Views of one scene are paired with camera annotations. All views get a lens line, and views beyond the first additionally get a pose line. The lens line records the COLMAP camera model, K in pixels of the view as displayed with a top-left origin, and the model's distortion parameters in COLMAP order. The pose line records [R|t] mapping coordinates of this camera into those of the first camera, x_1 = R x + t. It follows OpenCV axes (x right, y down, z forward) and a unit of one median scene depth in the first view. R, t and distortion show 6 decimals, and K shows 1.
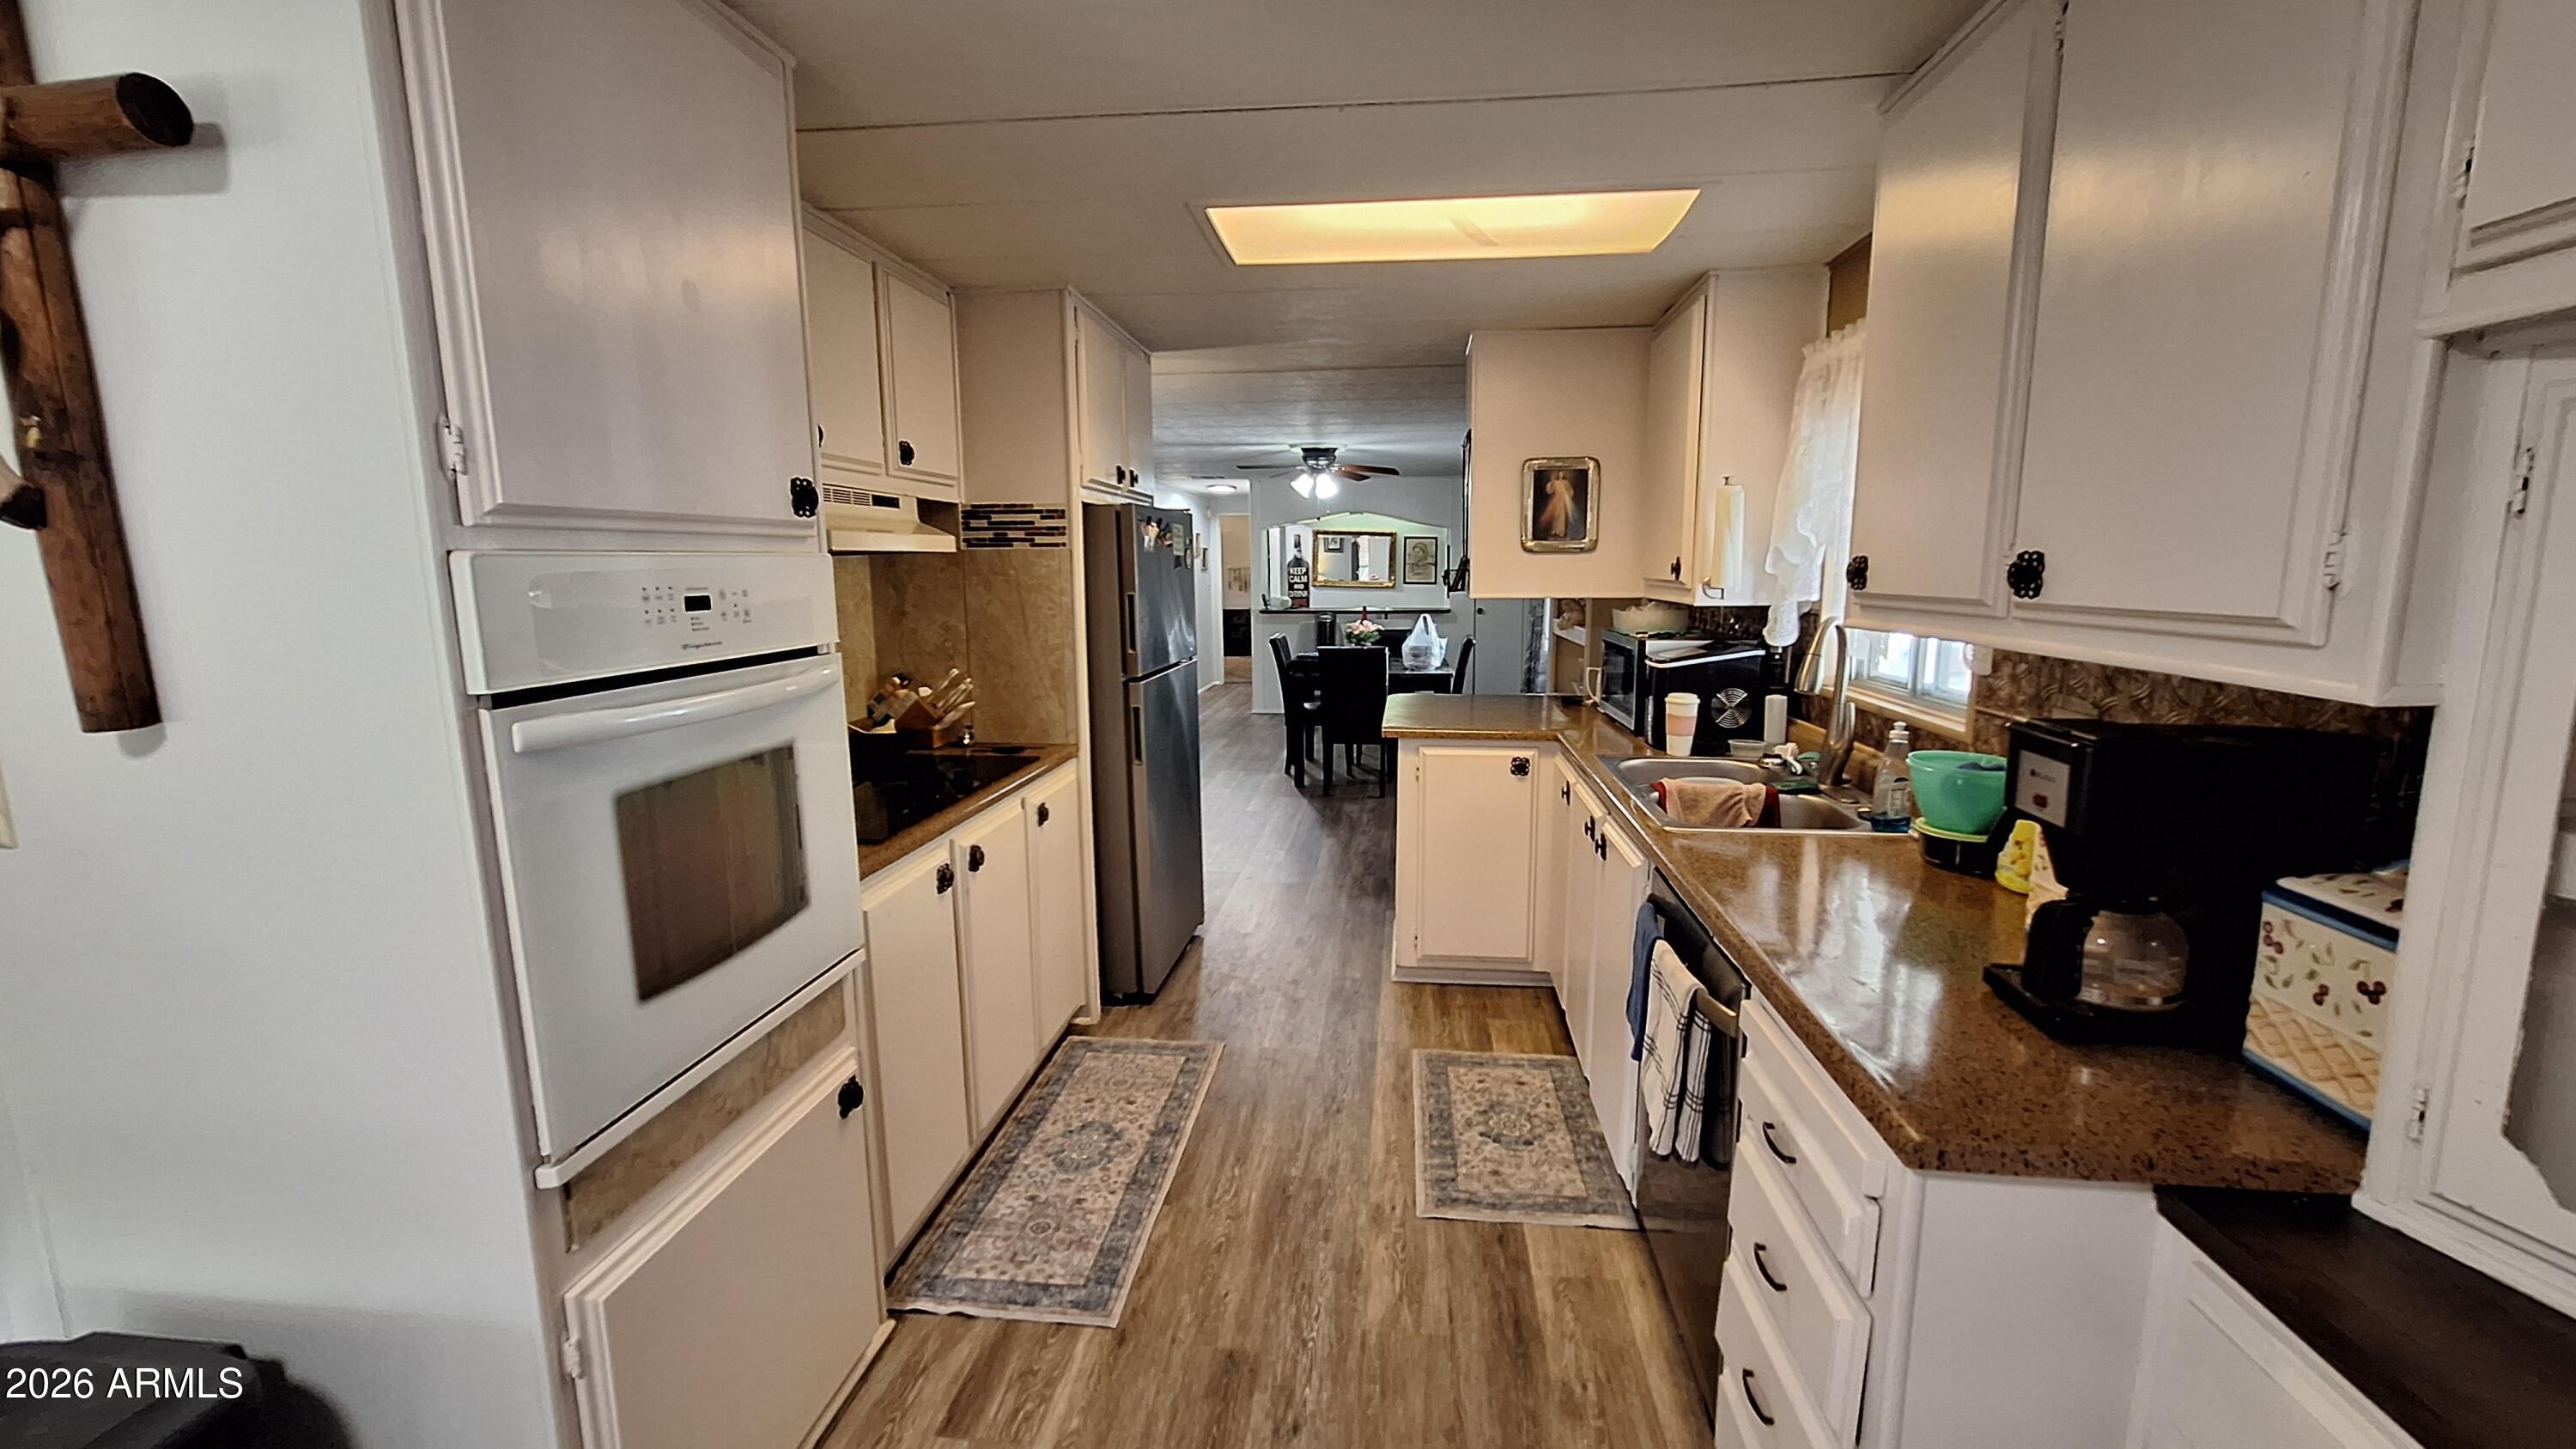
lens RADIAL K [[1013.8, 0, 1300.3], [0, 1013.8, 728.6], [0, 0, 1]] dist [-0.011585, 0.007162]
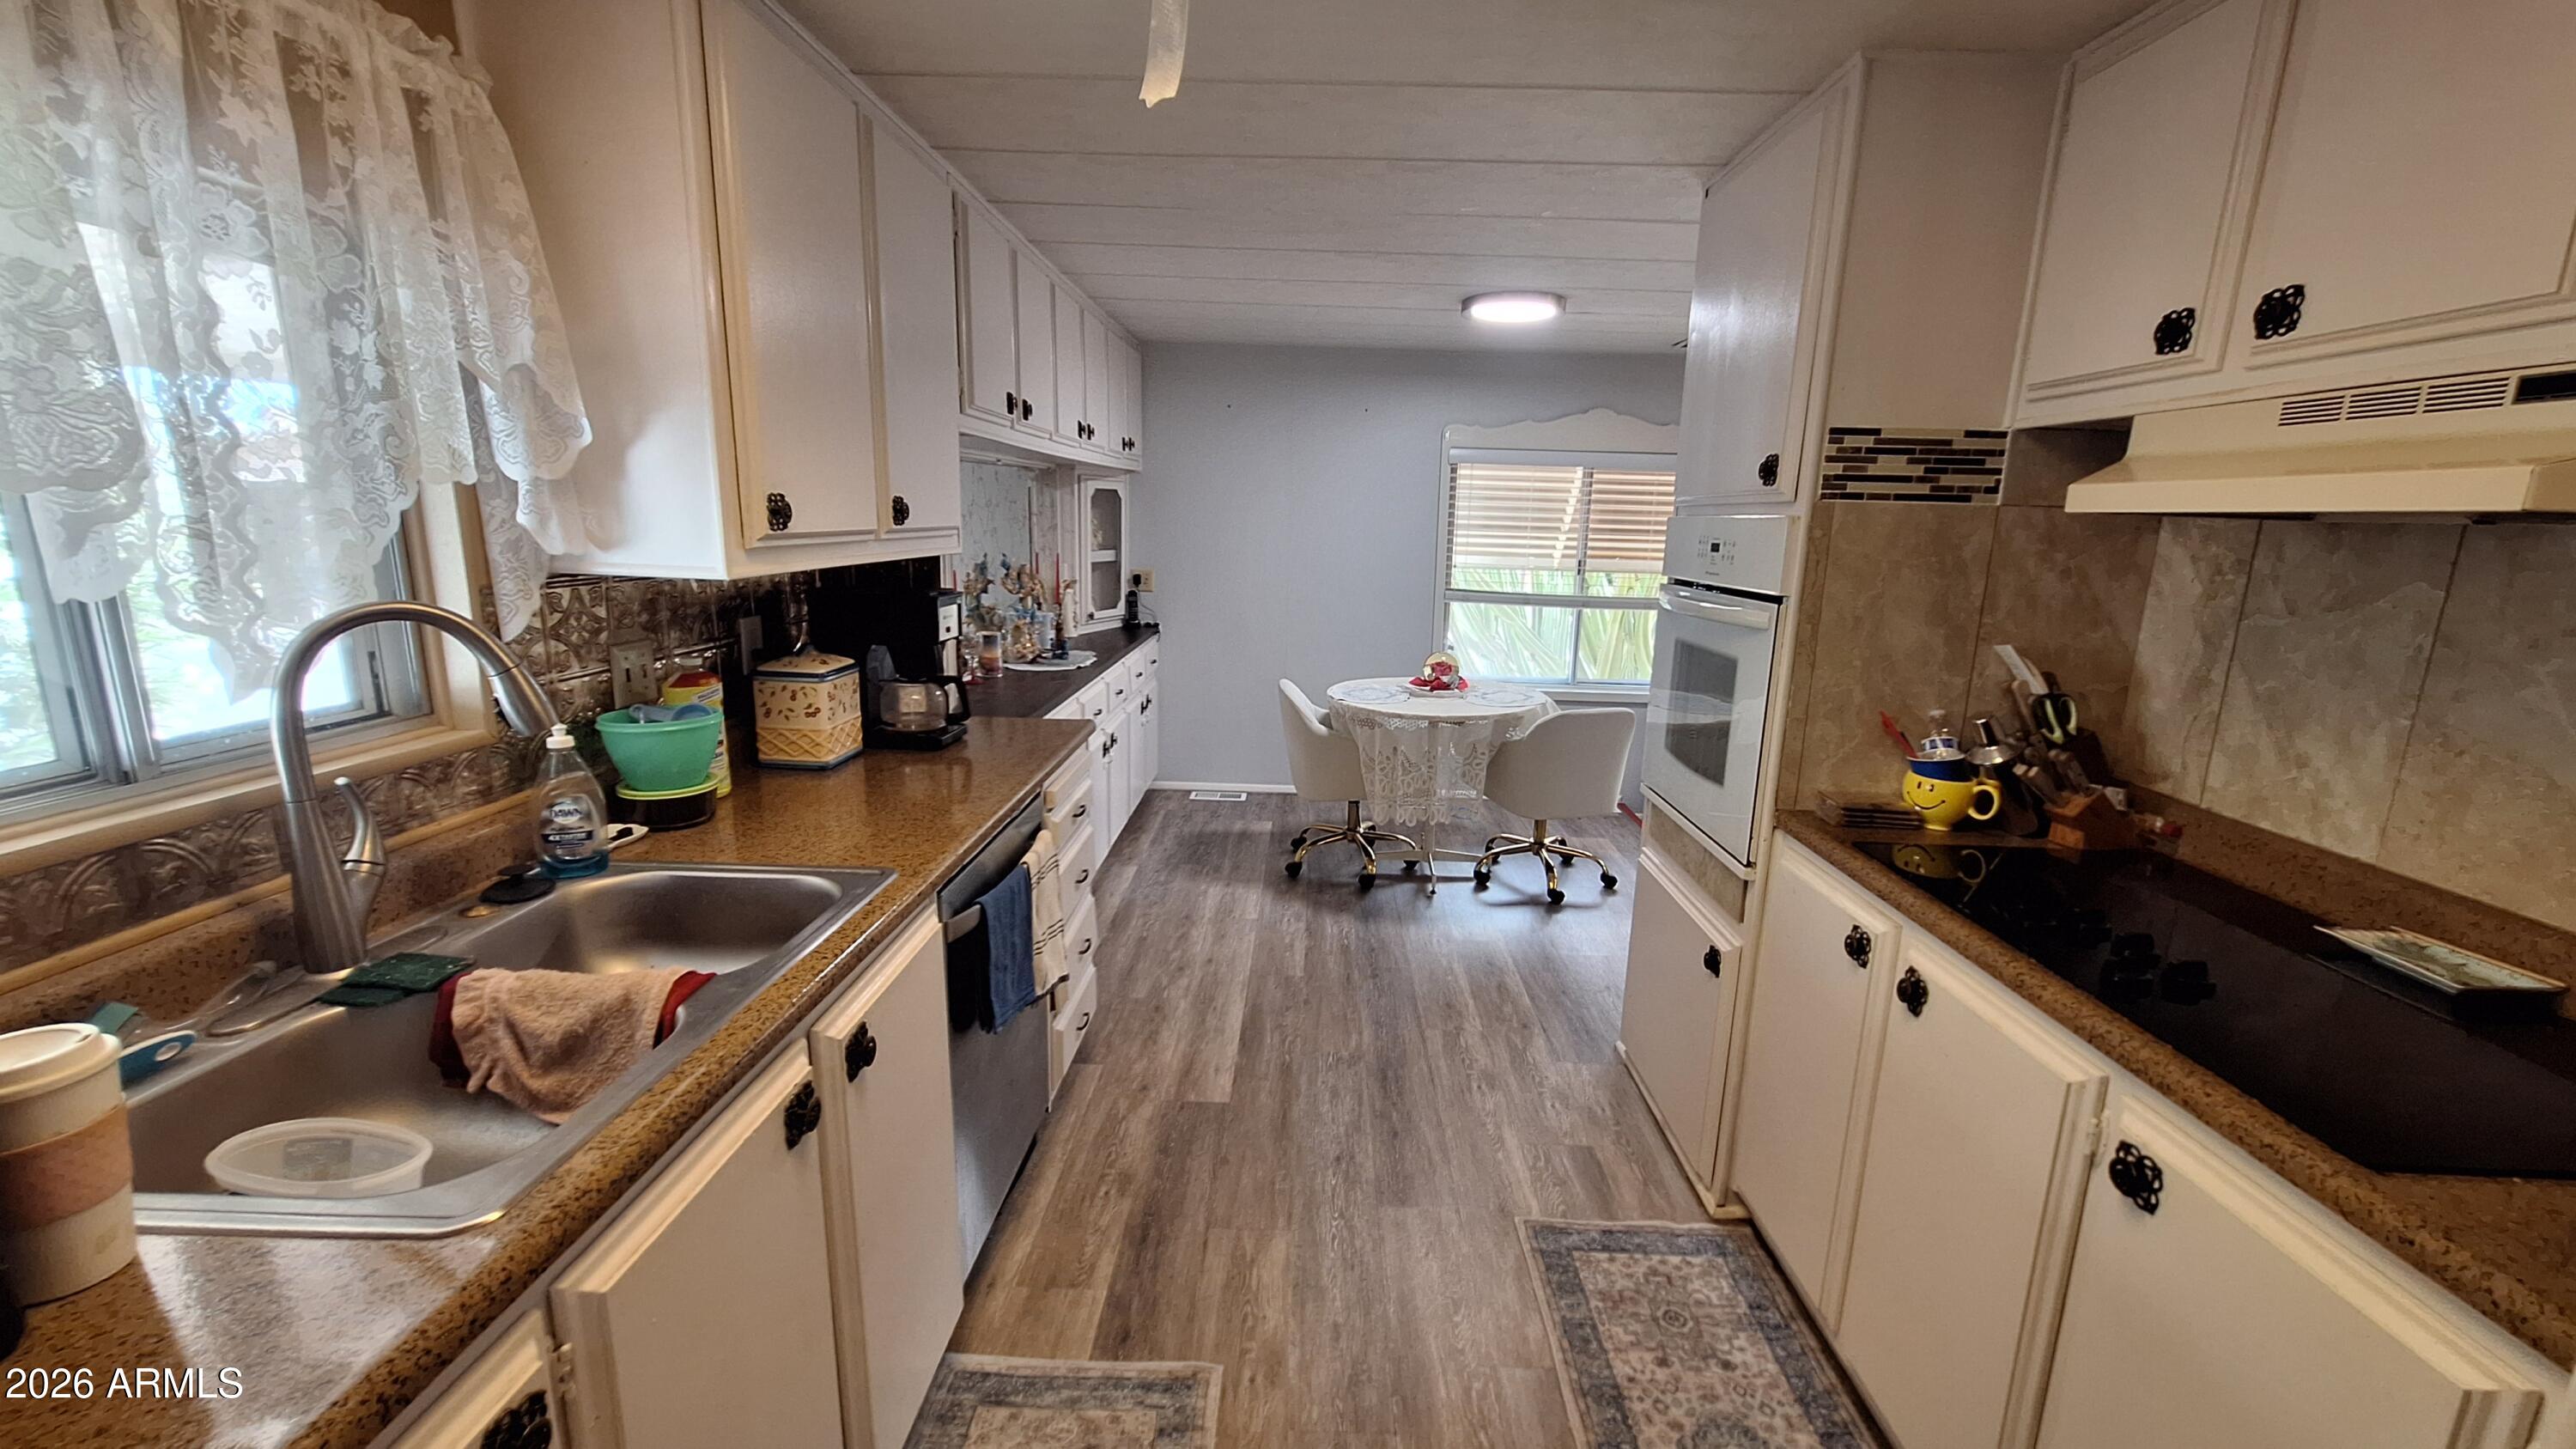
lens RADIAL K [[1019.8, 0, 1302.1], [0, 1019.8, 727.6], [0, 0, 1]] dist [-0.003842, 0.003496]
pose [[-0.995836, -0.004974, -0.091029, 0.106652], [-0.037820, 0.931073, 0.362866, -0.211125], [0.082950, 0.364798, -0.927384, 1.284035]]
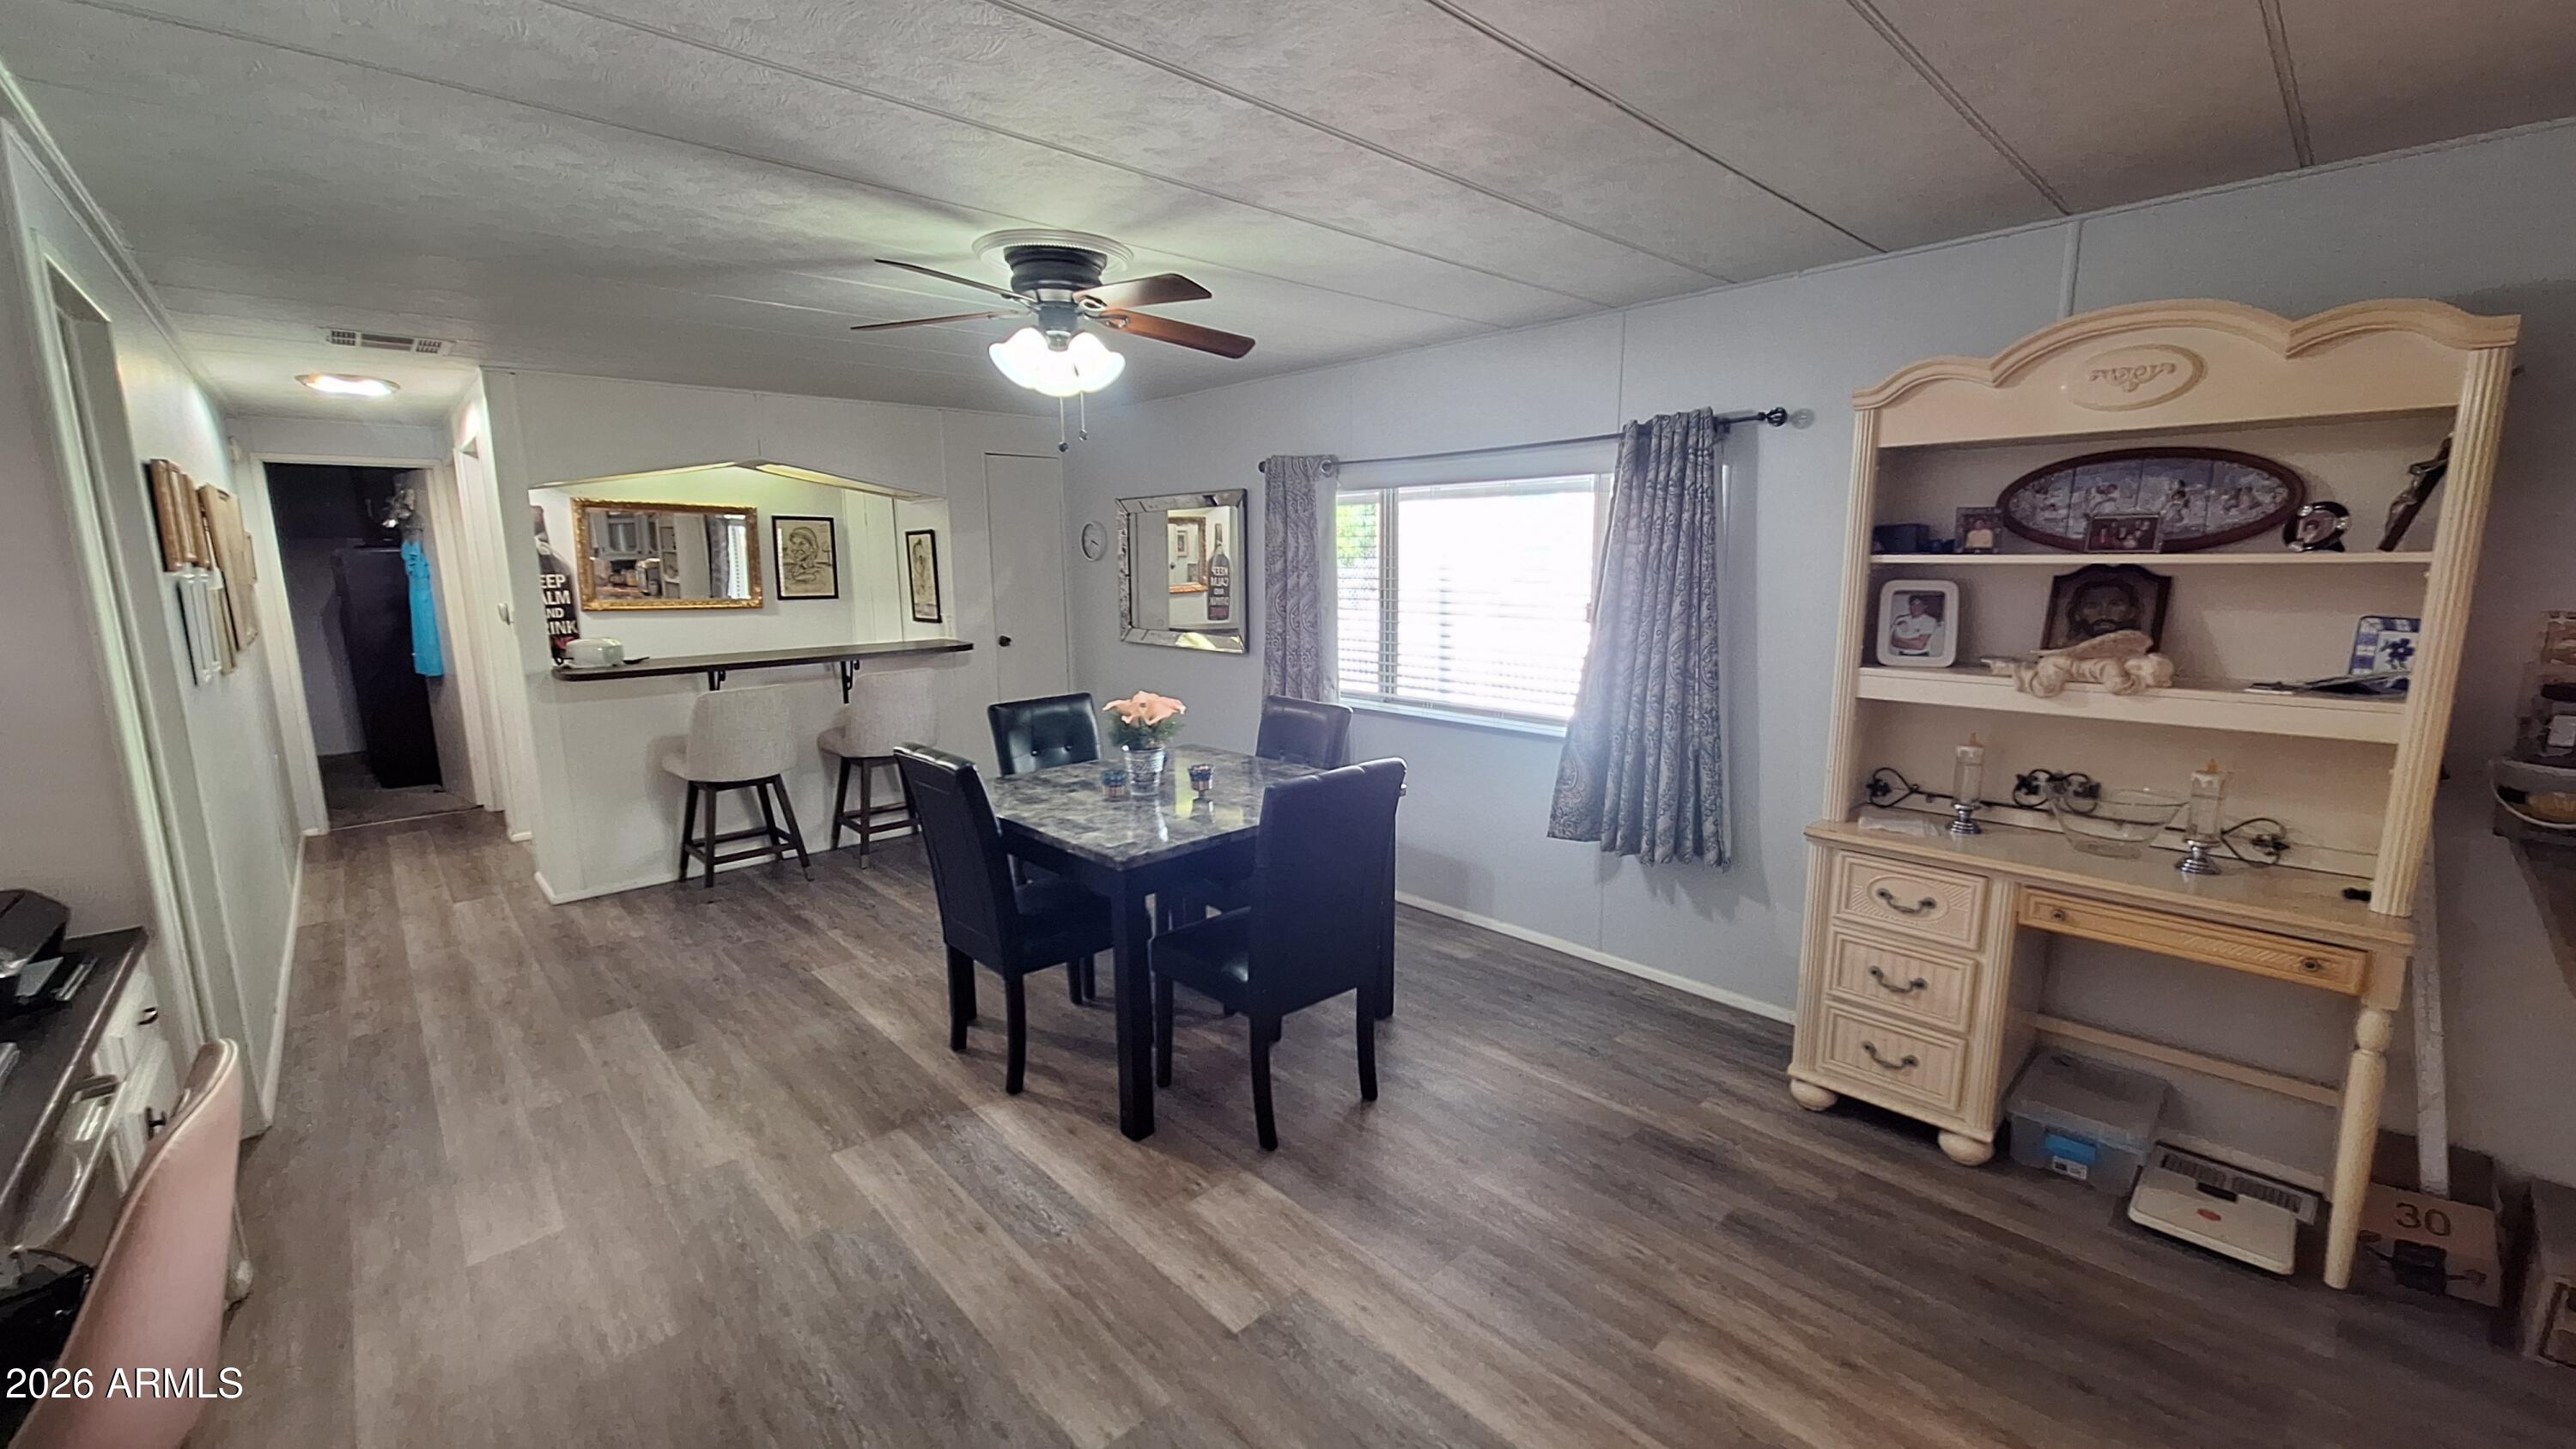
lens RADIAL K [[1013.8, 0, 1300.3], [0, 1013.8, 728.6], [0, 0, 1]] dist [-0.011585, 0.007162]
pose [[0.651436, -0.131263, 0.747263, -0.558548], [0.129440, 0.989709, 0.061010, -0.273898], [-0.747581, 0.056982, 0.661722, 1.671892]]
